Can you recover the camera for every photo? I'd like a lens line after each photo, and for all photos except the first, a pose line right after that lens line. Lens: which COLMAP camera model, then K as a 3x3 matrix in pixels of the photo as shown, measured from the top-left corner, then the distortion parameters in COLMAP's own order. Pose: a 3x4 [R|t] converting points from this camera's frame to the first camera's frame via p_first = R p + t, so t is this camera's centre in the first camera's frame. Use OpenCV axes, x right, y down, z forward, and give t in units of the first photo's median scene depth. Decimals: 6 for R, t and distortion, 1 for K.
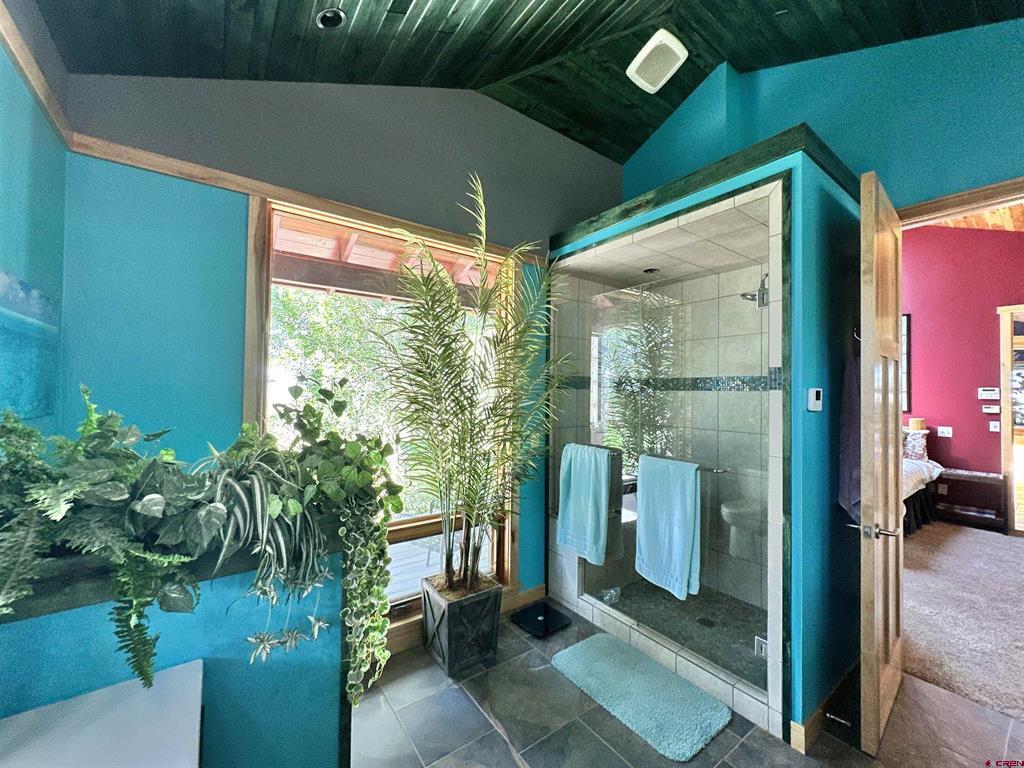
lens RADIAL K [[410.2, 0, 510.6], [0, 410.2, 383.9], [0, 0, 1]] dist [-0.002293, 0.000050]
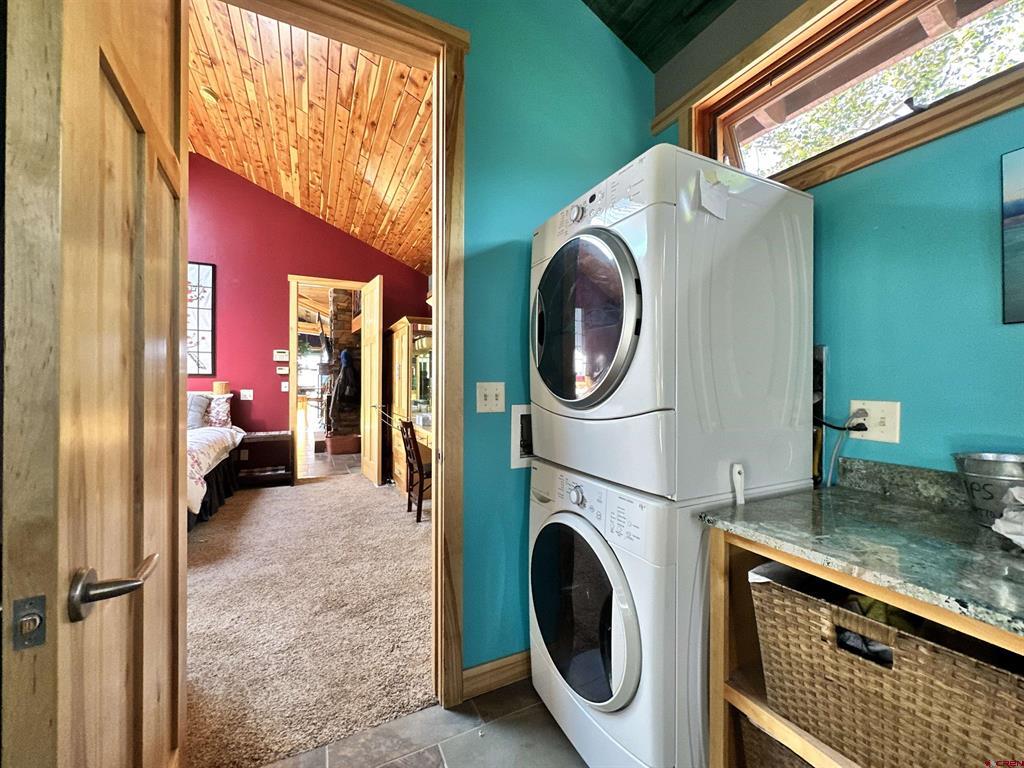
lens RADIAL K [[410.2, 0, 509.7], [0, 410.2, 383.4], [0, 0, 1]] dist [-0.002293, 0.000050]
pose [[0.181395, -0.010079, 0.983359, 0.245942], [-0.016673, 0.999772, 0.013323, 0.071923], [-0.983269, -0.018812, 0.181186, 0.236464]]
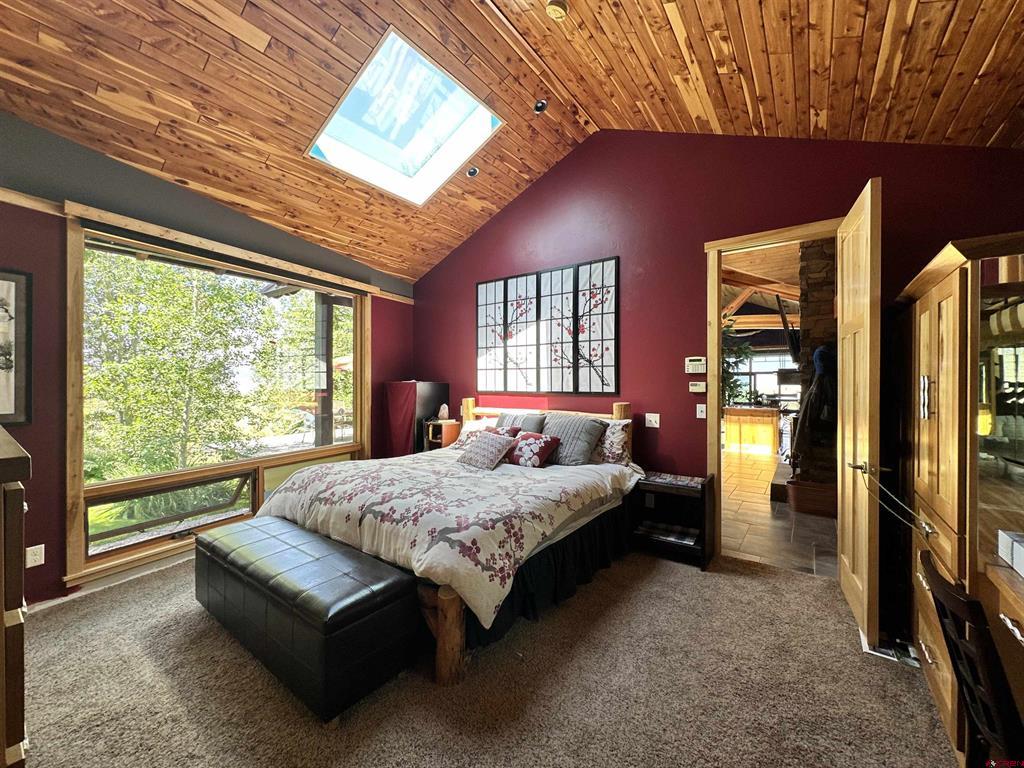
lens RADIAL K [[410.2, 0, 511.6], [0, 410.2, 384.8], [0, 0, 1]] dist [-0.002293, 0.000050]
pose [[0.954037, -0.012317, 0.299435, 0.658554], [0.006479, 0.999769, 0.020483, 0.041596], [-0.299618, -0.017601, 0.953897, 0.420464]]
